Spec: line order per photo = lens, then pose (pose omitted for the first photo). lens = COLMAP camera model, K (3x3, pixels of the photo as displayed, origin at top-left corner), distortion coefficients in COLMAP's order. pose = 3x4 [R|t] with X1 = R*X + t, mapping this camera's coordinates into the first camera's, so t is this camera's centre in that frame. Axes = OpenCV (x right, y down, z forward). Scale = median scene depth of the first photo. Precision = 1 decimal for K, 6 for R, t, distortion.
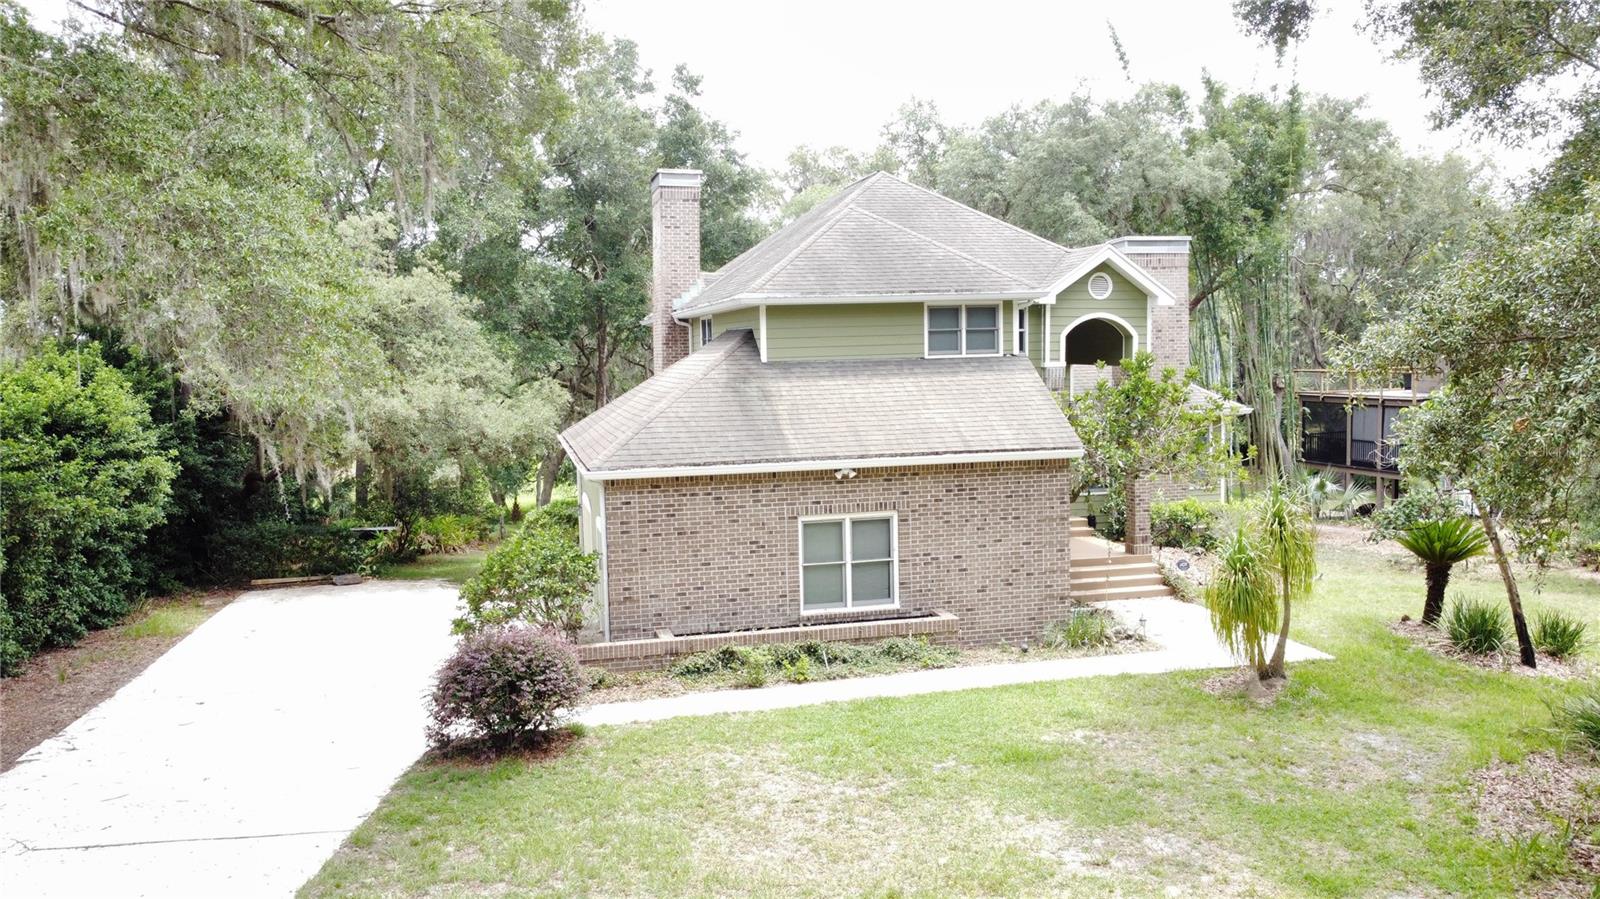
lens RADIAL K [[1206.1, 0, 791.4], [0, 1206.1, 447.8], [0, 0, 1]] dist [0.000990, -0.015063]
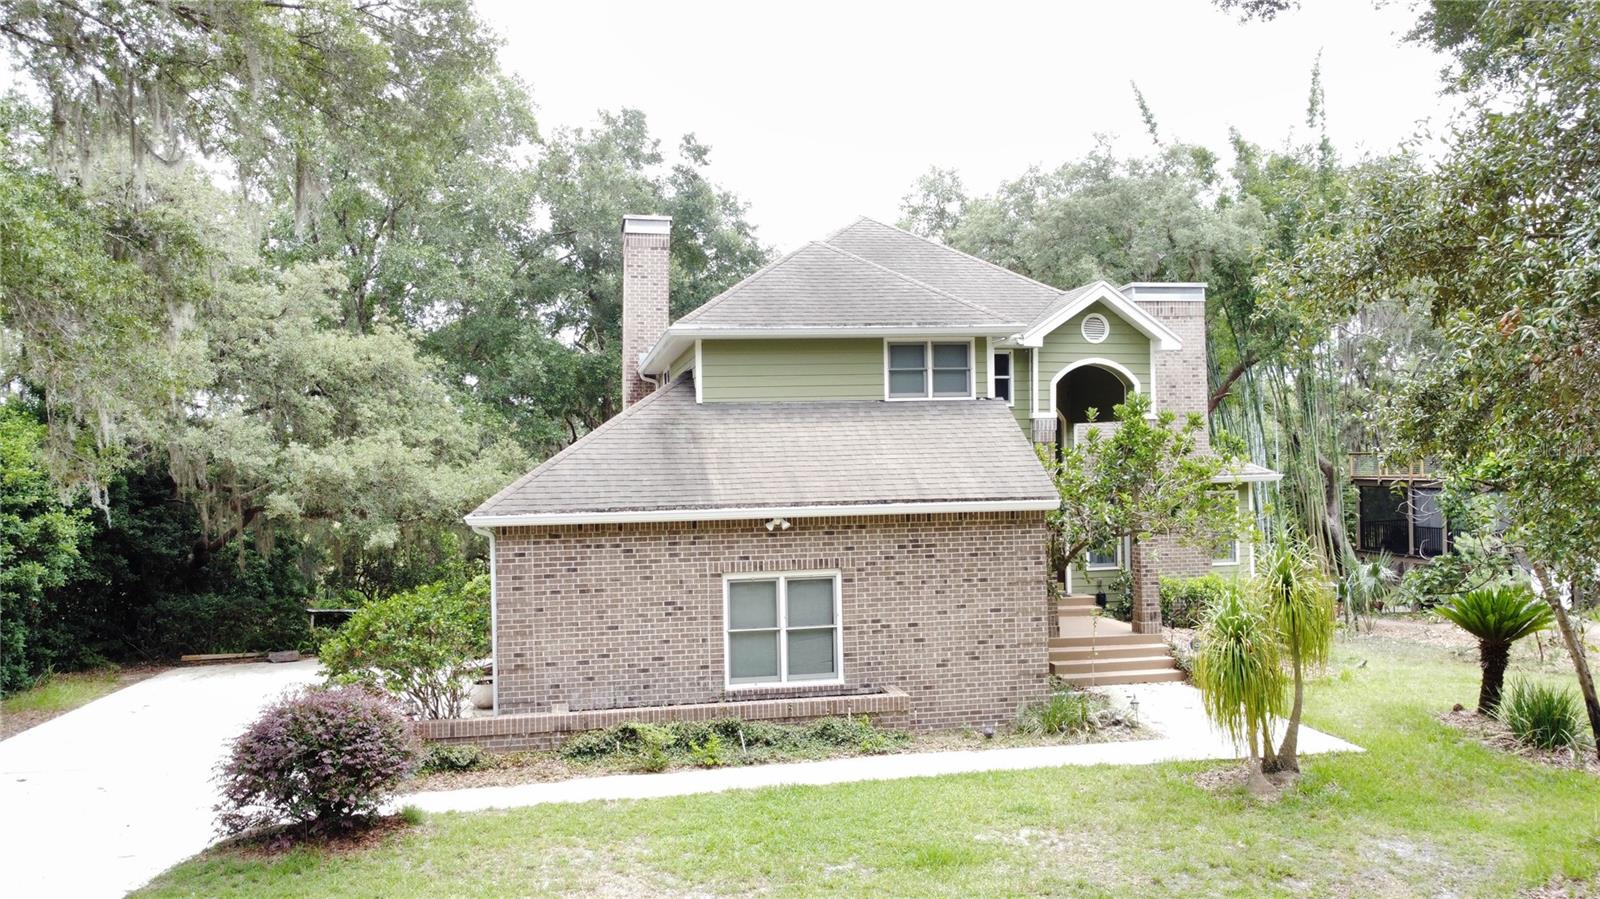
lens RADIAL K [[1206.1, 0, 791.4], [0, 1206.1, 447.8], [0, 0, 1]] dist [0.000990, -0.015063]
pose [[0.998463, 0.001949, -0.055382, 0.099445], [-0.006827, 0.996096, -0.088017, 0.041575], [0.054994, 0.088260, 0.994578, 0.132609]]
